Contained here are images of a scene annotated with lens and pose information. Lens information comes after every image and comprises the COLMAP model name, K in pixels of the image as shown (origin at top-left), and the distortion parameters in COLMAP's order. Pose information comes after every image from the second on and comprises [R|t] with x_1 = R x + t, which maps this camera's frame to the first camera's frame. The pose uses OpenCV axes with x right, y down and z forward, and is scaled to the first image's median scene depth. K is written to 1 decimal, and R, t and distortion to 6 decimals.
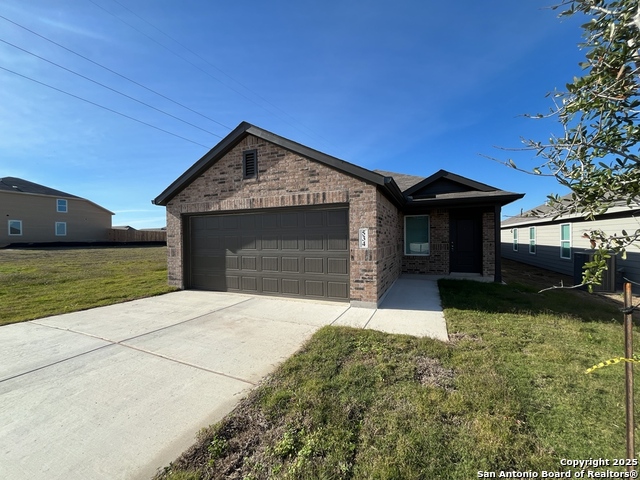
lens RADIAL K [[258.0, 0, 322.1], [0, 258.0, 242.1], [0, 0, 1]] dist [-0.005897, 0.000607]
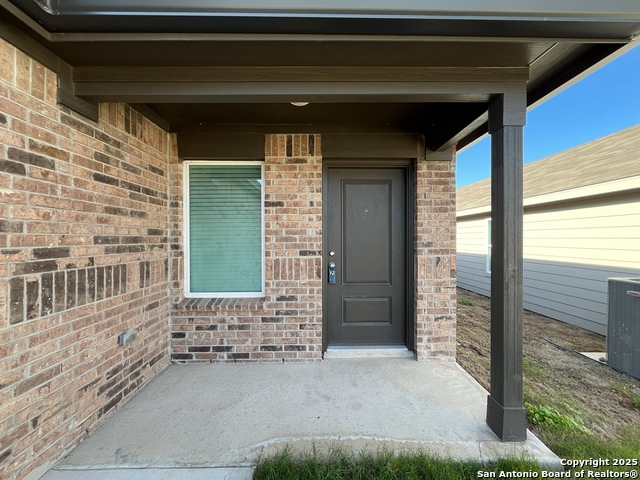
lens RADIAL K [[258.0, 0, 319.4], [0, 258.0, 238.7], [0, 0, 1]] dist [-0.005897, 0.000607]
pose [[0.912388, 0.008745, 0.409233, 0.532182], [-0.003528, 0.999903, -0.013502, -0.017962], [-0.409311, 0.010875, 0.912330, 1.055651]]
